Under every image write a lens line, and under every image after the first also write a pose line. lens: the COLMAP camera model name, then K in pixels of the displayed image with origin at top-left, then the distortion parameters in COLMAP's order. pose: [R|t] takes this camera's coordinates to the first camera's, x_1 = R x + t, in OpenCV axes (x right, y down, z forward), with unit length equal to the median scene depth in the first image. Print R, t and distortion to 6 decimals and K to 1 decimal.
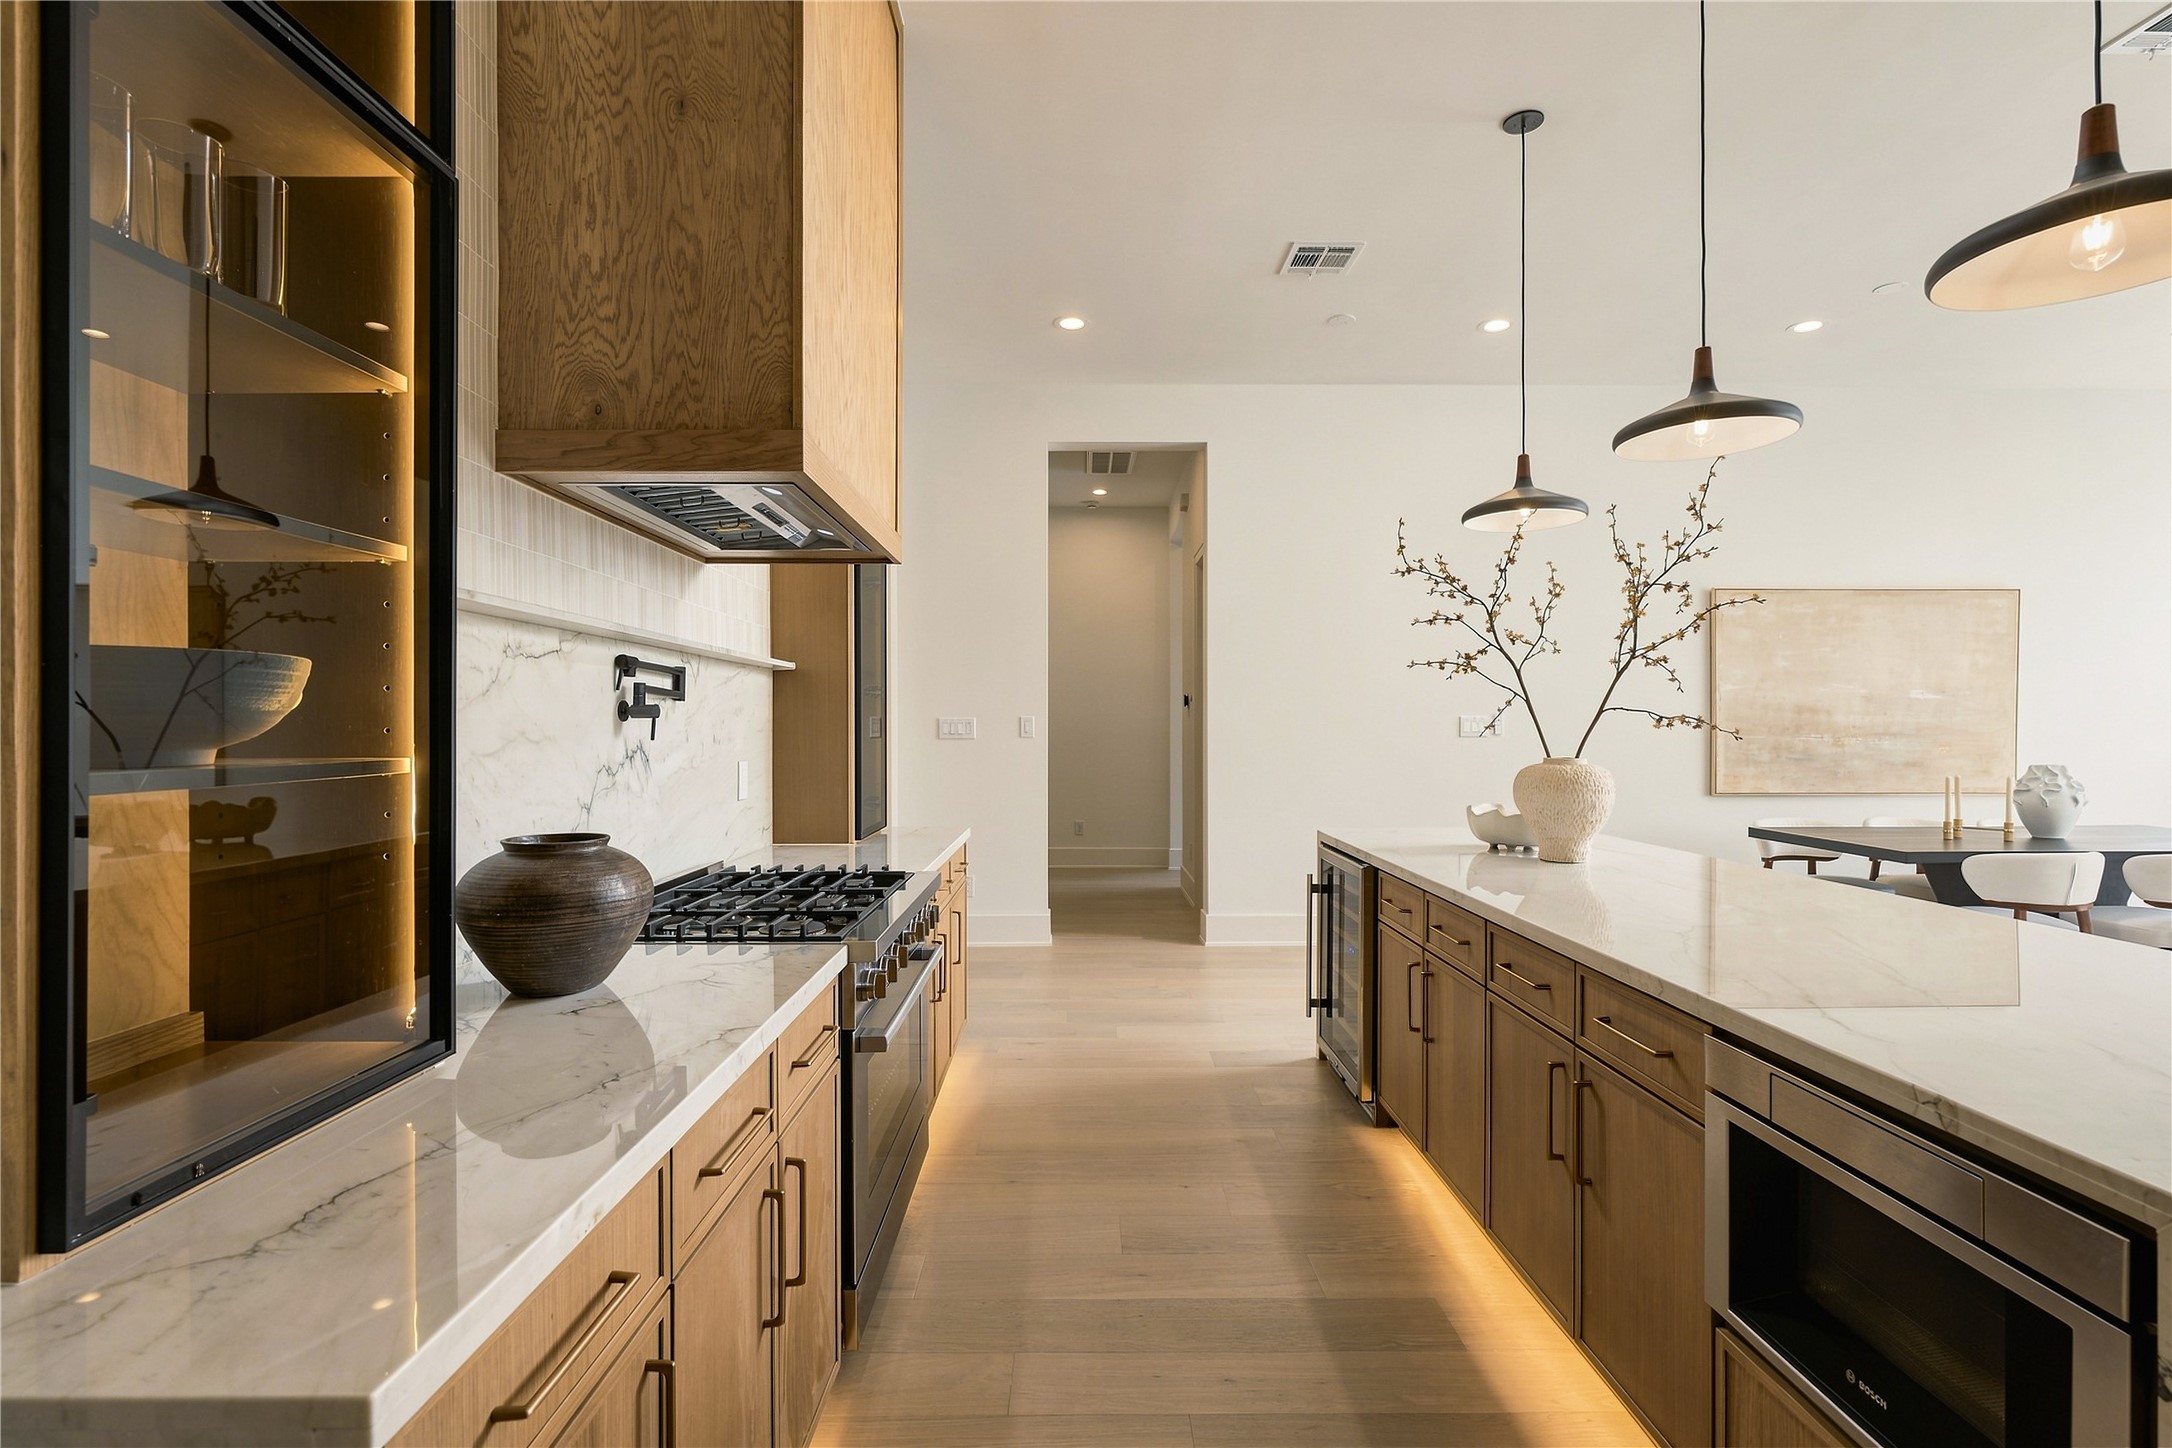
lens RADIAL K [[971.7, 0, 1086.0], [0, 971.7, 724.0], [0, 0, 1]] dist [-0.001198, 0.000298]
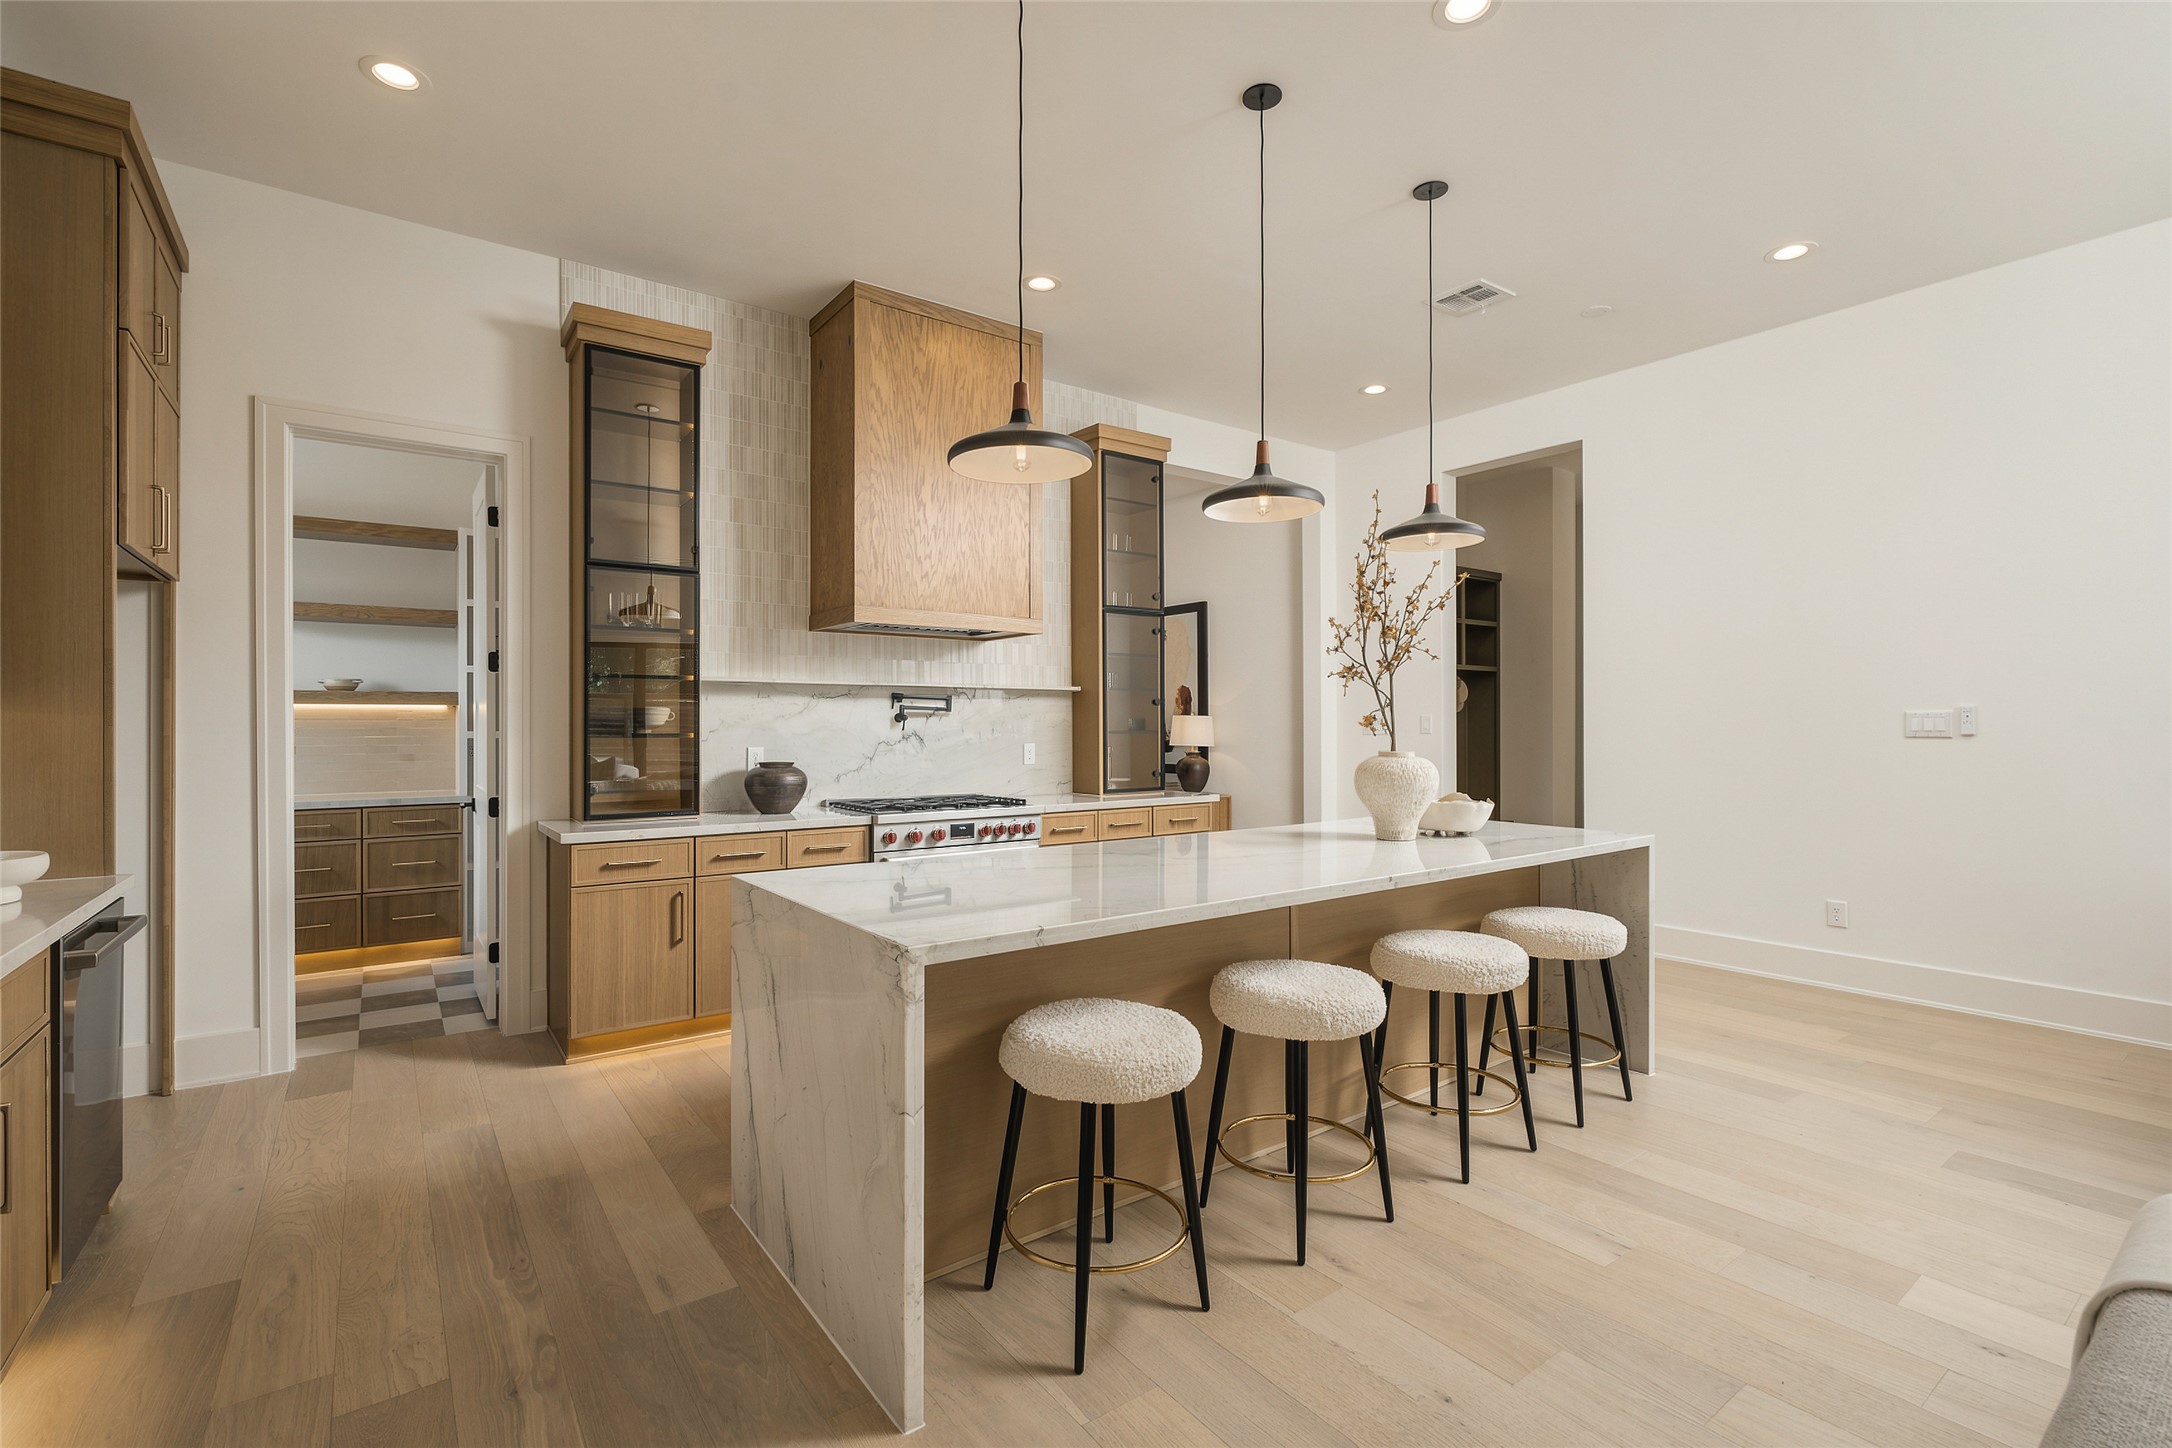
lens RADIAL K [[971.7, 0, 1086.0], [0, 971.7, 724.0], [0, 0, 1]] dist [-0.001198, 0.000298]
pose [[0.590433, 0.001667, -0.807085, 1.563592], [-0.001870, 0.999998, 0.000698, -0.000601], [0.807084, 0.001097, 0.590435, 0.022530]]
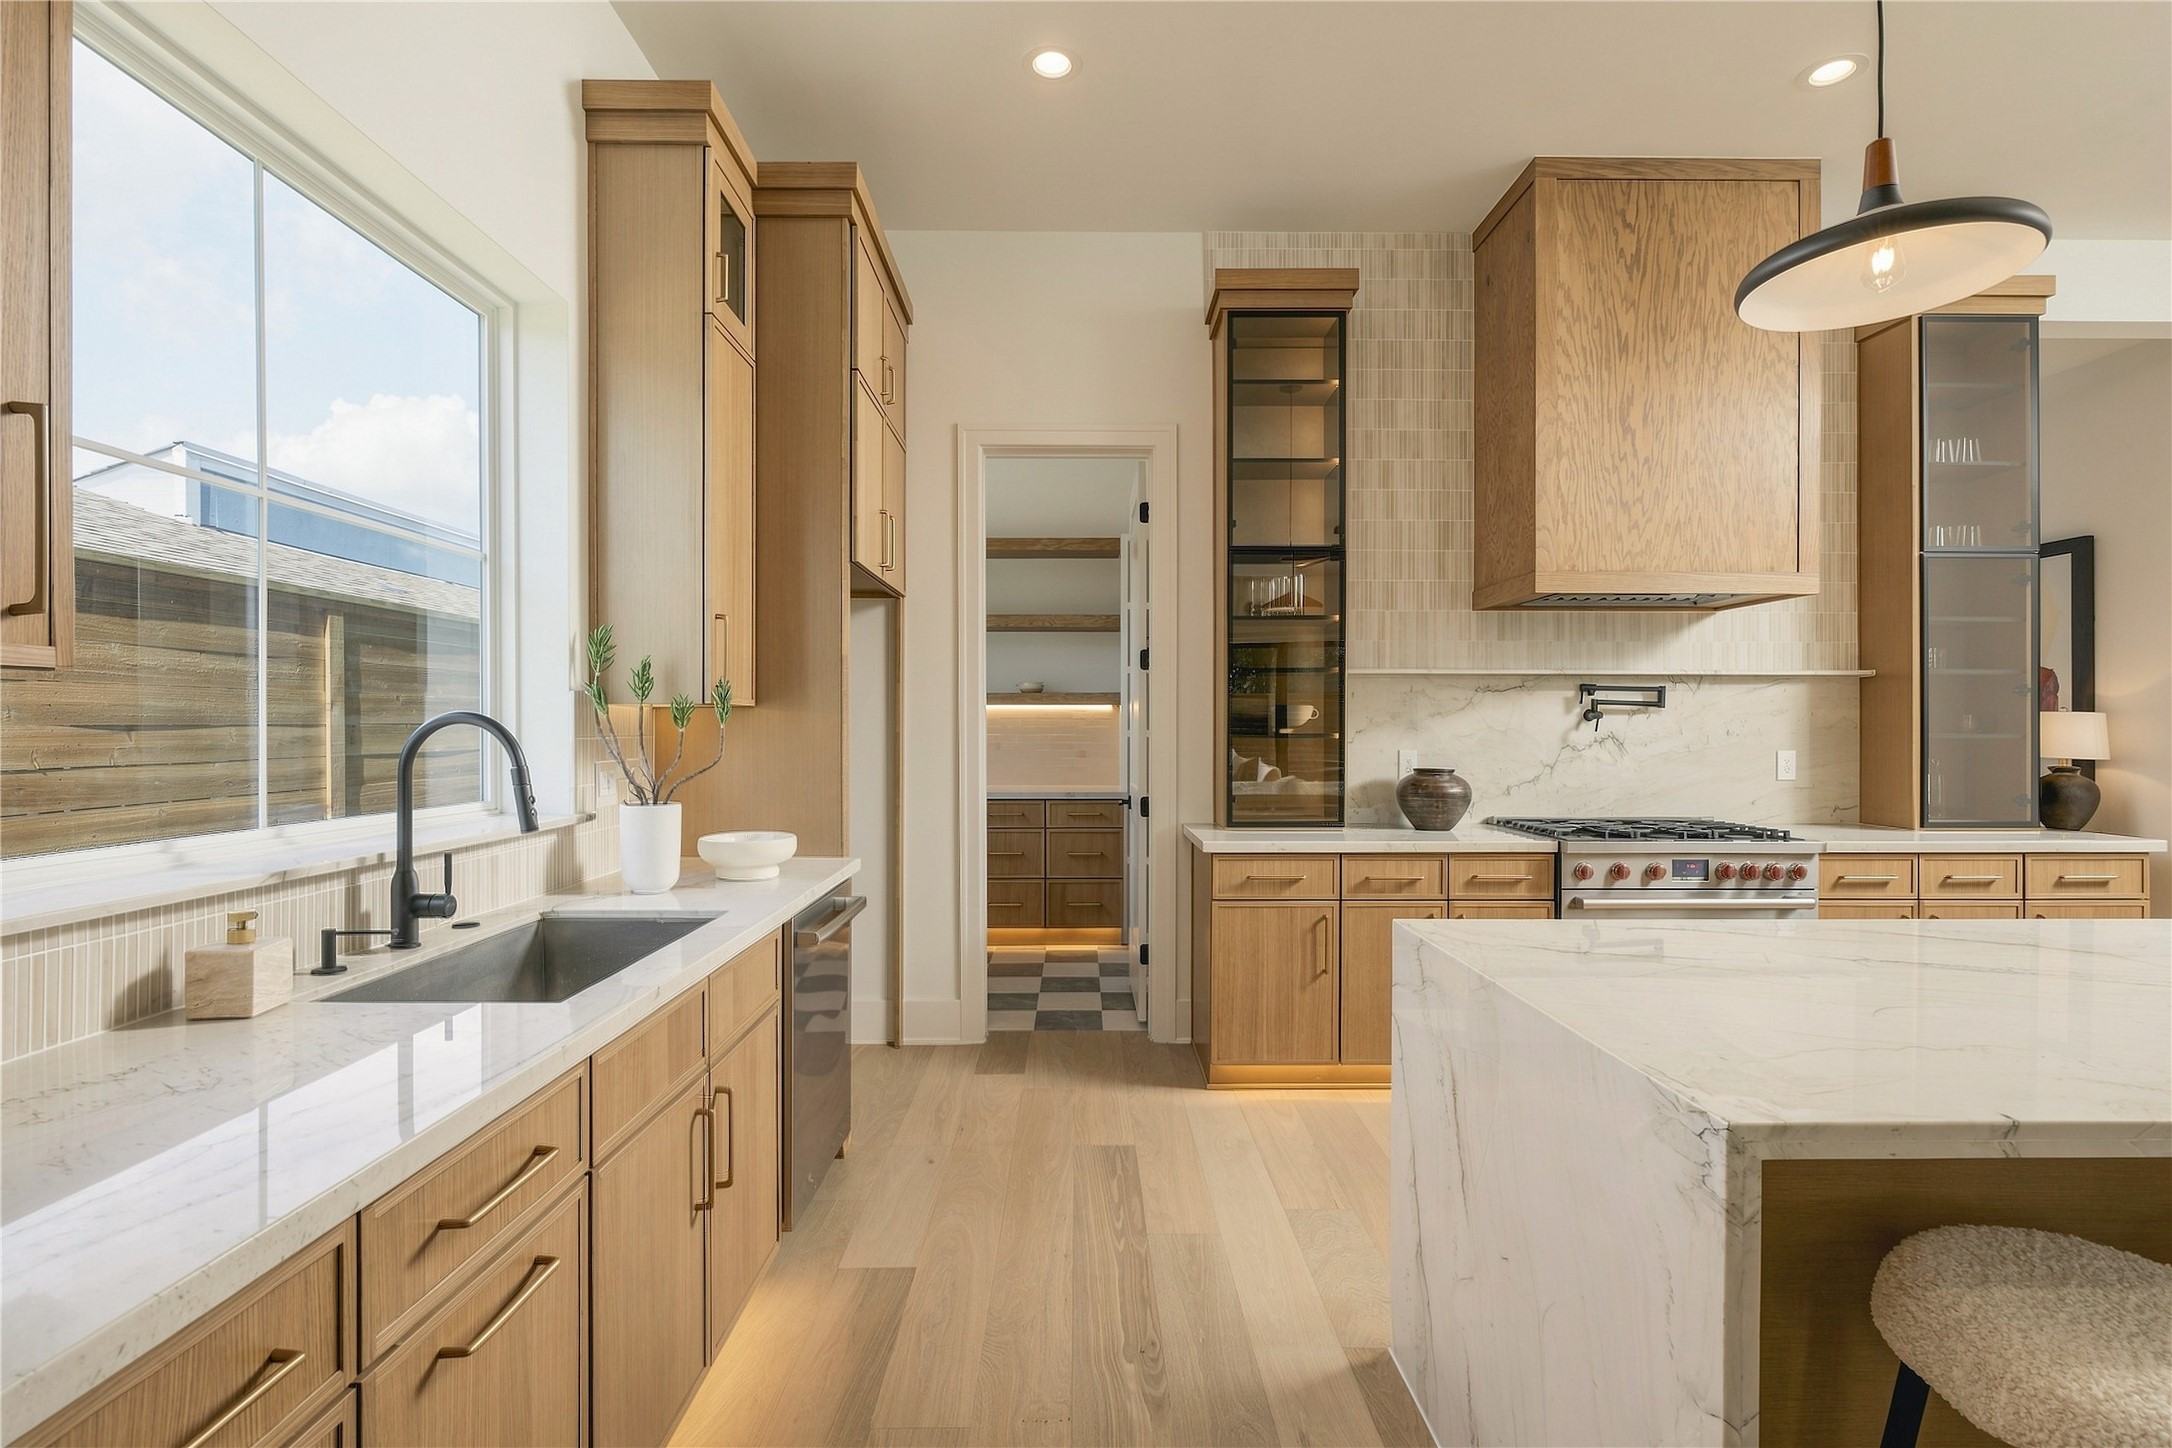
lens RADIAL K [[971.7, 0, 1086.0], [0, 971.7, 724.0], [0, 0, 1]] dist [-0.001198, 0.000298]
pose [[0.001010, 0.000555, -0.999999, 1.251525], [-0.002753, 0.999996, 0.000553, 0.004223], [0.999996, 0.002753, 0.001012, 0.088463]]
